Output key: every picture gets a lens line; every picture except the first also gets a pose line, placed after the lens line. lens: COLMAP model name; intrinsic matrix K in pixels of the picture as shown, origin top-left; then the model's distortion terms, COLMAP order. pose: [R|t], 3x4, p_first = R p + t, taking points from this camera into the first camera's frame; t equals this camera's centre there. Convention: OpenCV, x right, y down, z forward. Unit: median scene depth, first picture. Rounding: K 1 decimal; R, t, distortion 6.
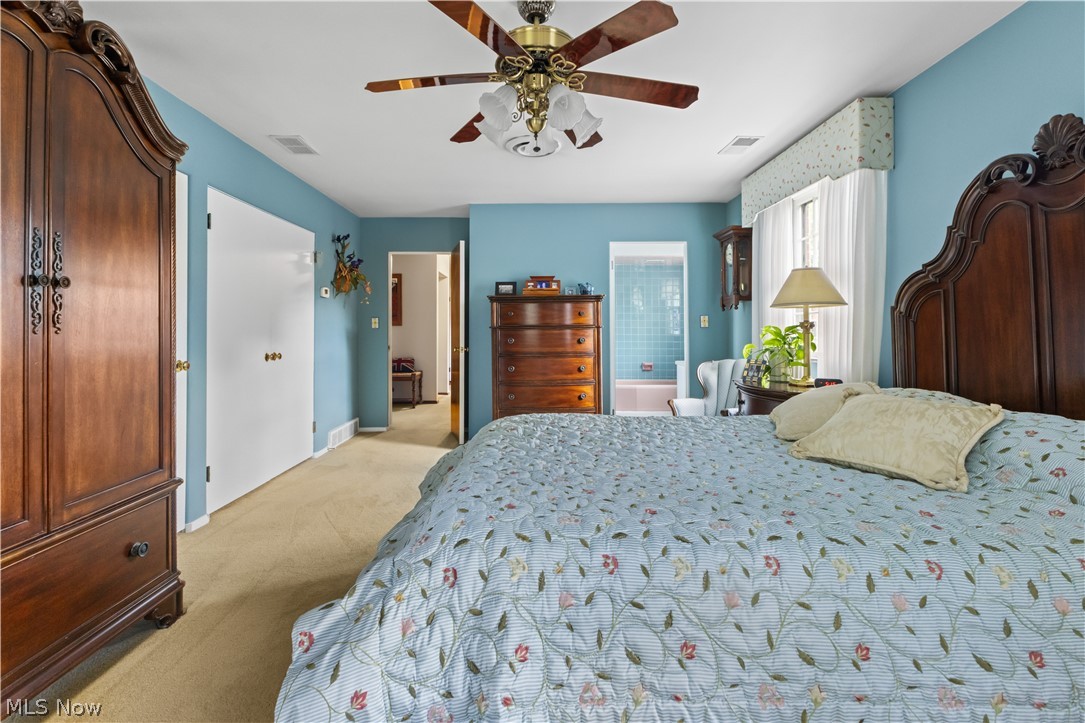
lens RADIAL K [[500.3, 0, 542.8], [0, 500.3, 335.3], [0, 0, 1]] dist [0.002744, -0.001620]
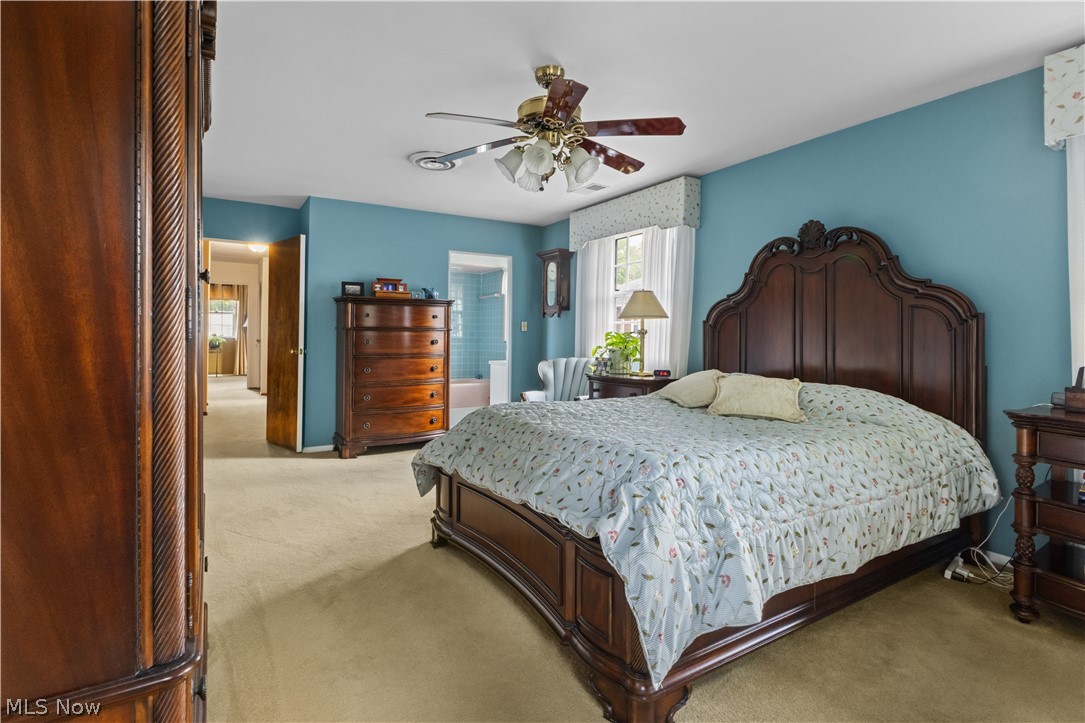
lens RADIAL K [[500.3, 0, 536.7], [0, 500.3, 353.7], [0, 0, 1]] dist [0.002744, -0.001620]
pose [[0.870450, -0.007127, 0.492205, -0.406452], [-0.008993, 0.999498, 0.030376, 0.000680], [-0.492175, -0.030867, 0.869949, -0.059867]]
